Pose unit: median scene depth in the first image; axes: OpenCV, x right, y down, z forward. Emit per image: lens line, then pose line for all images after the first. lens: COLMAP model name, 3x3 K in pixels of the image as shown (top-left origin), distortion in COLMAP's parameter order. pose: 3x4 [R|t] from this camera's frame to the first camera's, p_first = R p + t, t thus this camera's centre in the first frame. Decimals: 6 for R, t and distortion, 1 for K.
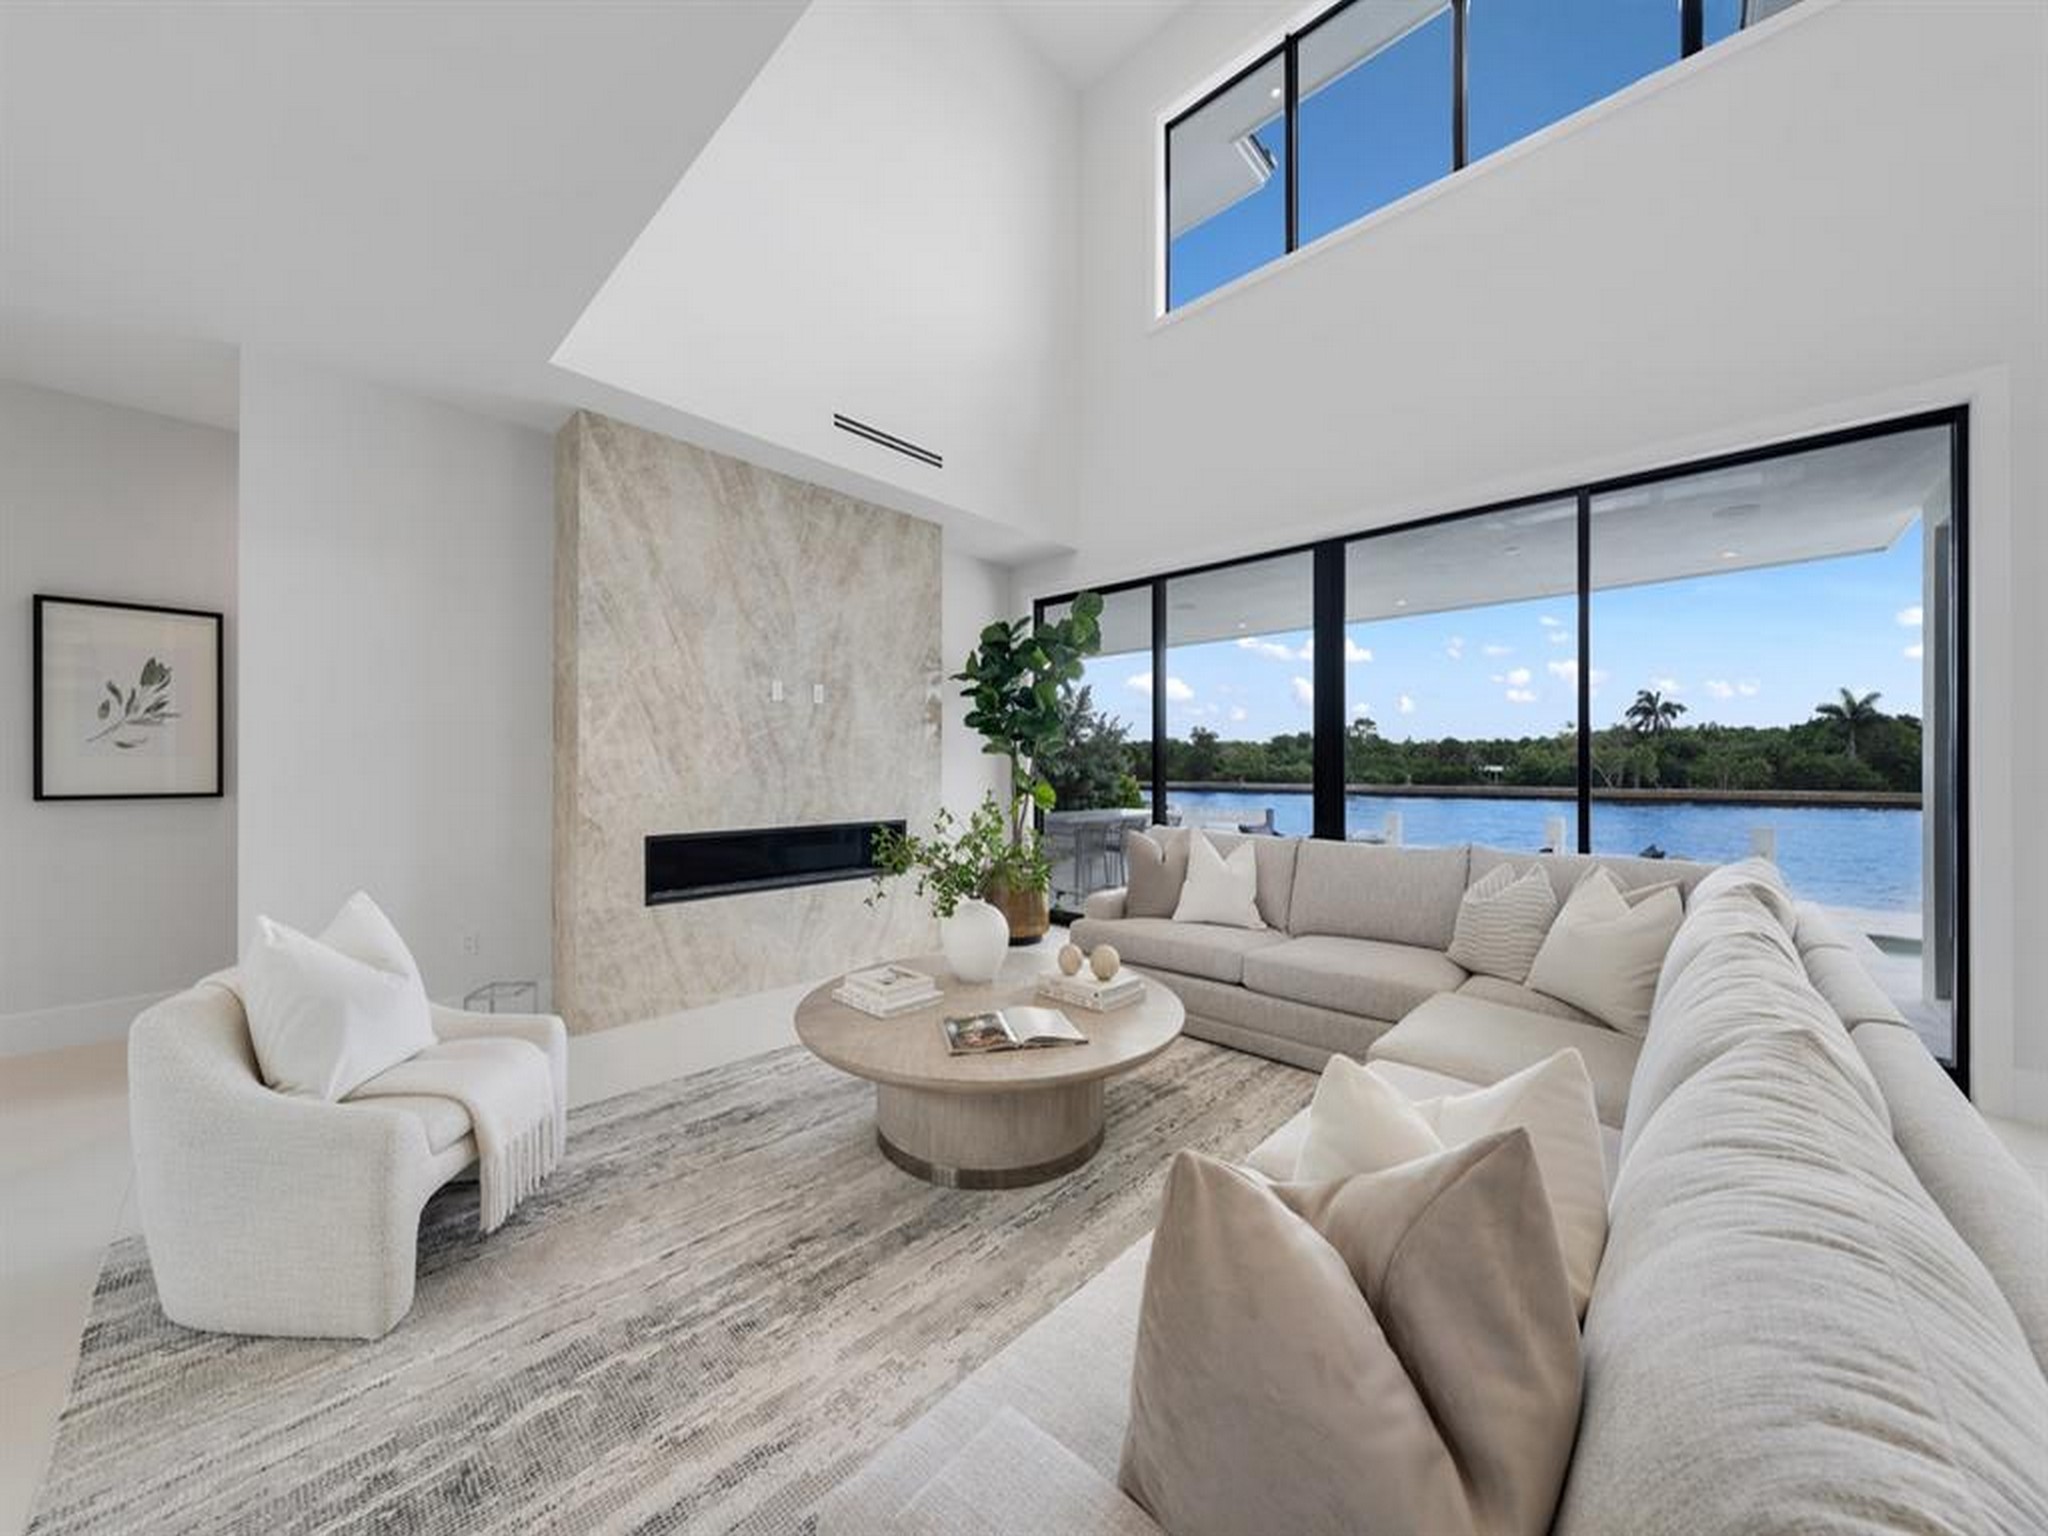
lens RADIAL K [[726.2, 0, 1019.8], [0, 726.2, 767.2], [0, 0, 1]] dist [0.000952, -0.000338]
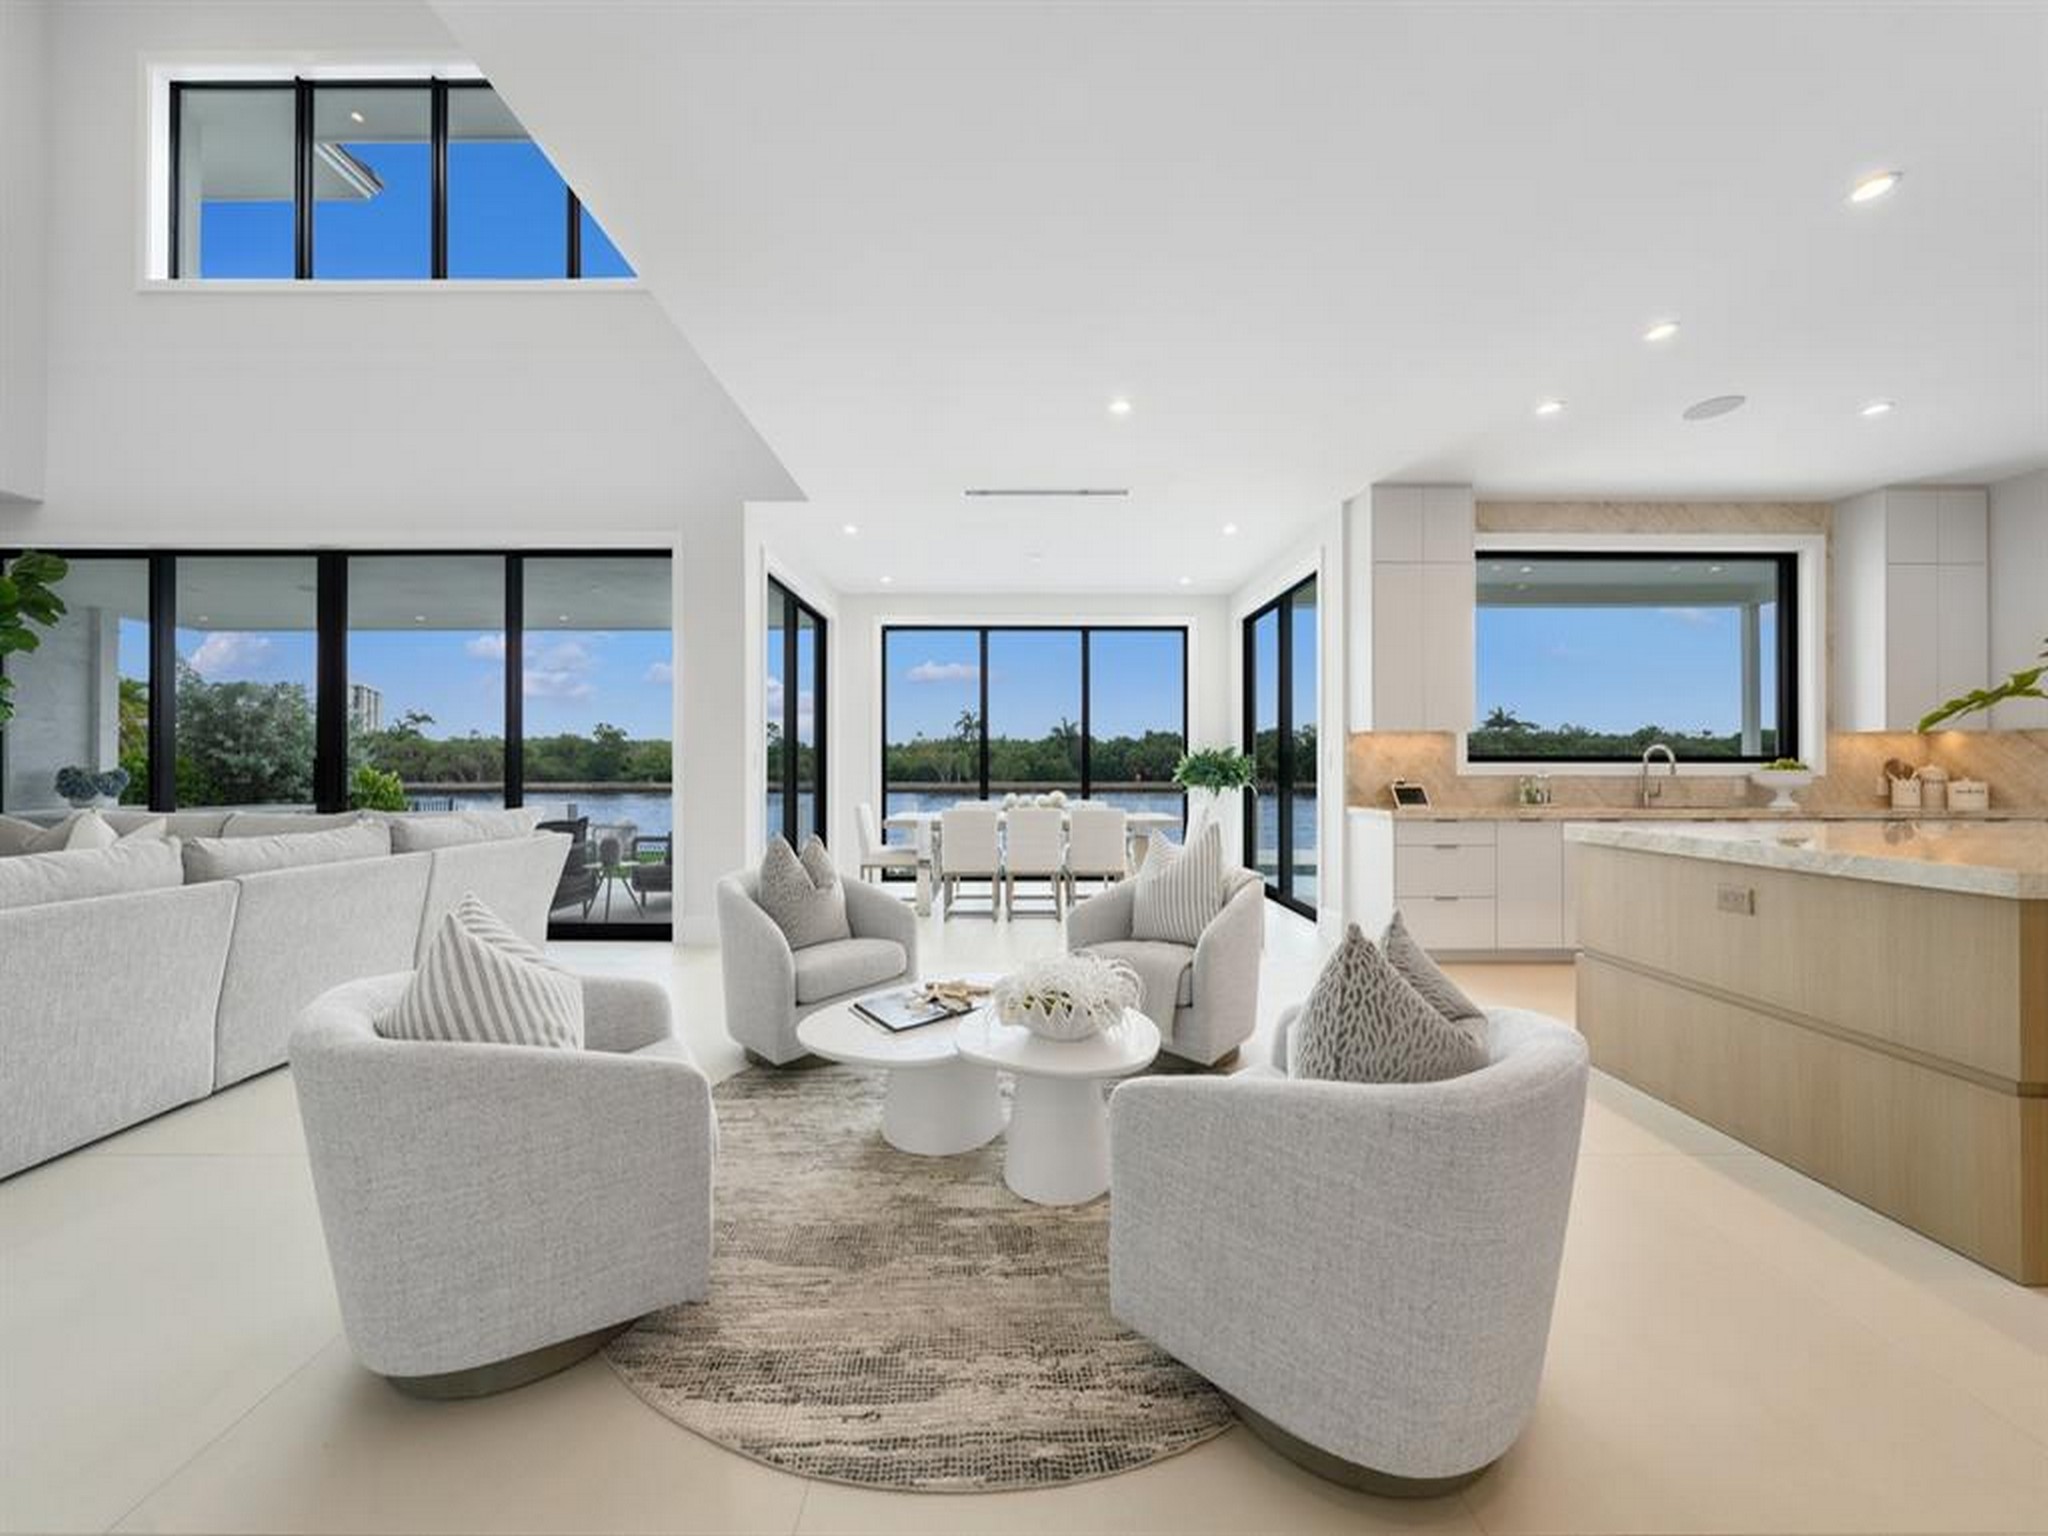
lens RADIAL K [[701.2, 0, 999.7], [0, 701.2, 769.9], [0, 0, 1]] dist [-0.013165, 0.002986]
pose [[0.732539, -0.002562, 0.680720, 0.456503], [0.000066, 0.999993, 0.003693, 0.023122], [-0.680725, -0.002660, 0.732534, -0.499492]]
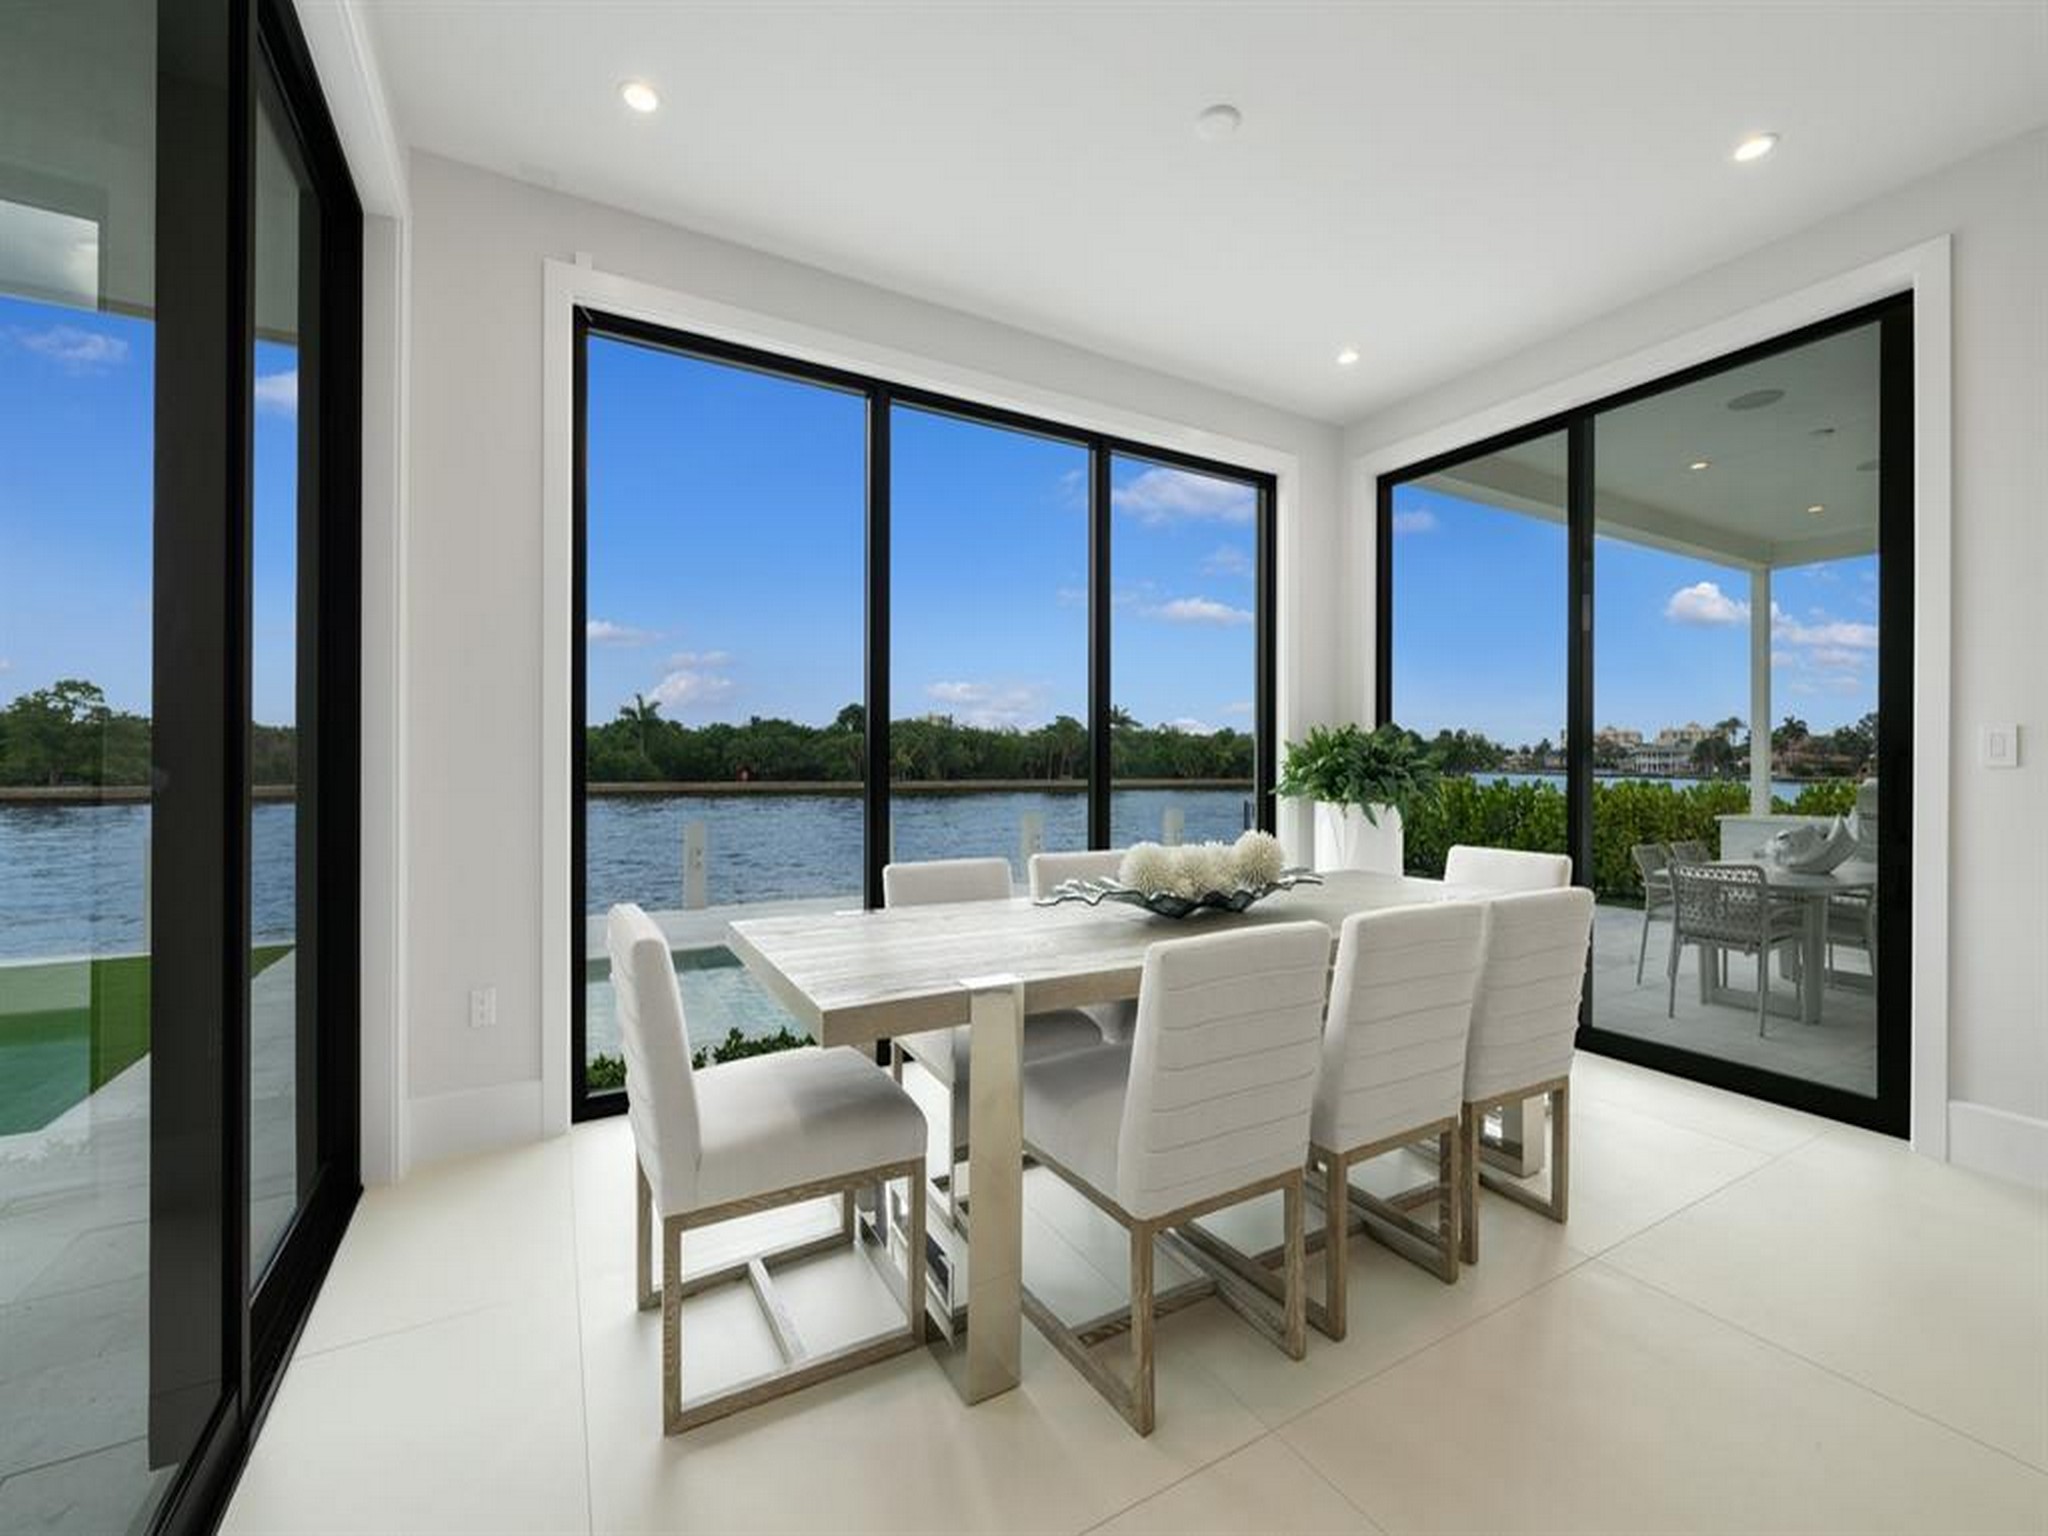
lens RADIAL K [[843.8, 0, 1023.9], [0, 843.8, 771.6], [0, 0, 1]] dist [0.000513, -0.000249]
pose [[0.292037, -0.006954, 0.956382, 0.876742], [-0.004682, 0.999951, 0.008701, 0.027474], [-0.956396, -0.007018, 0.291990, 0.405460]]
